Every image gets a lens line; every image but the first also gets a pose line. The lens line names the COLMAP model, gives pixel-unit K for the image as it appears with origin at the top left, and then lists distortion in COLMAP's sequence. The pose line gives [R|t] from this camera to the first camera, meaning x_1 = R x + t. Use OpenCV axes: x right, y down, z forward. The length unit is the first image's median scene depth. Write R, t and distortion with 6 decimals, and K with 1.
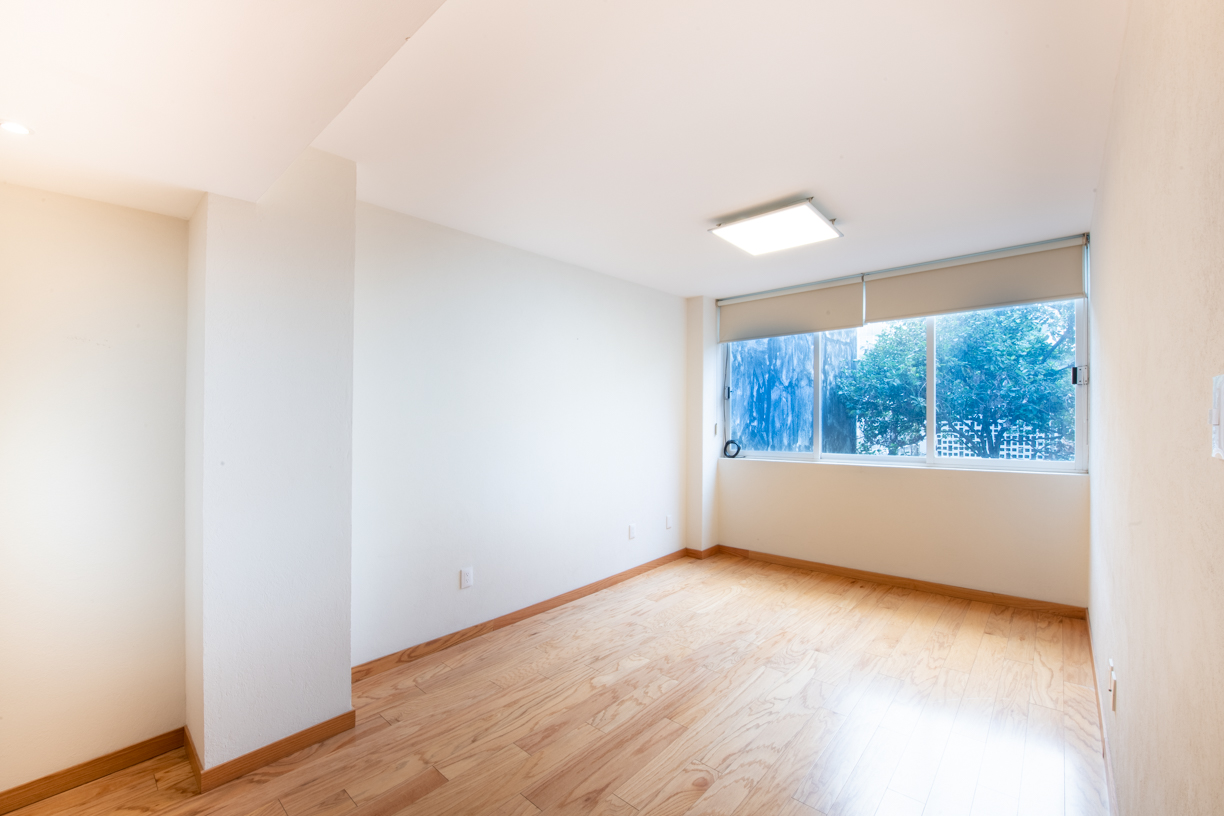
lens RADIAL K [[507.7, 0, 612.0], [0, 507.7, 408.0], [0, 0, 1]] dist [-0.000990, -0.008583]
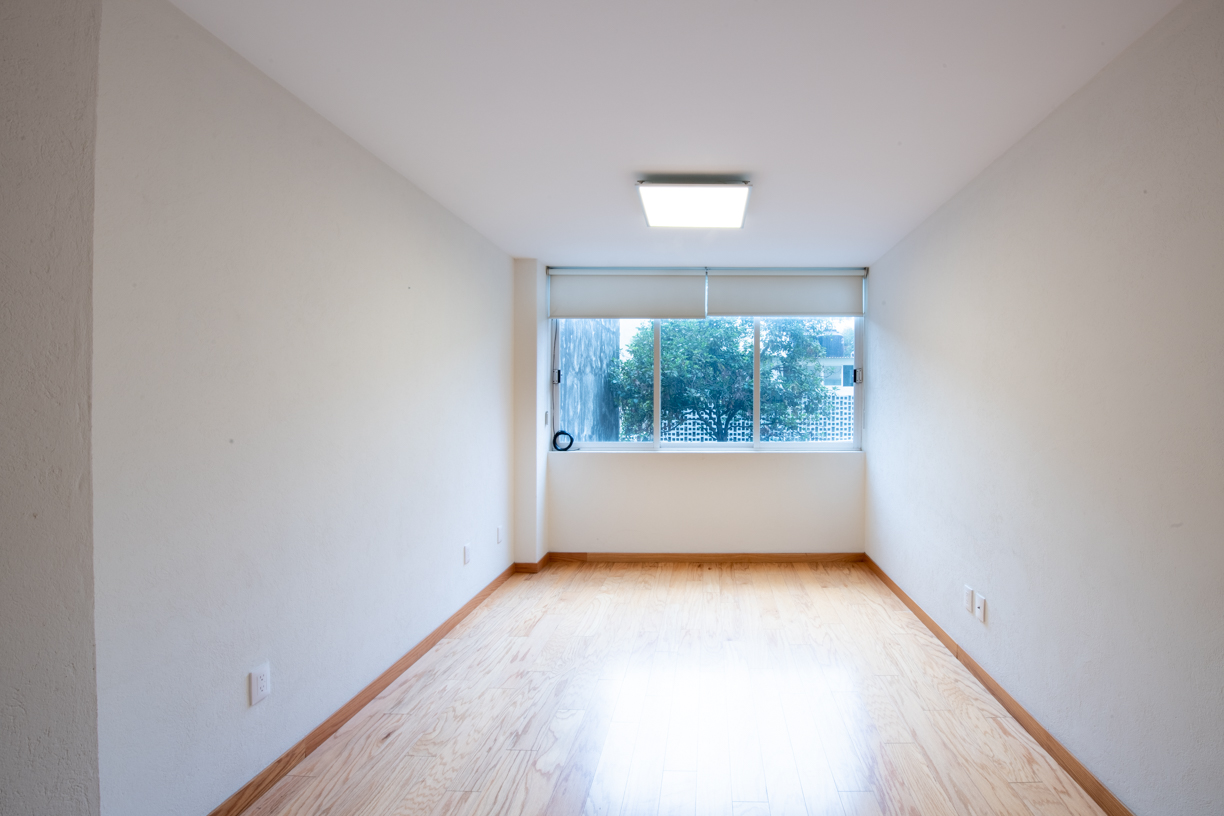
lens RADIAL K [[534.1, 0, 703.2], [0, 534.1, 409.2], [0, 0, 1]] dist [-0.003694, -0.006917]
pose [[0.749581, 0.006807, 0.661877, -0.204818], [-0.023365, 0.999596, 0.016181, 0.005917], [-0.661500, -0.027594, 0.749437, 0.161776]]
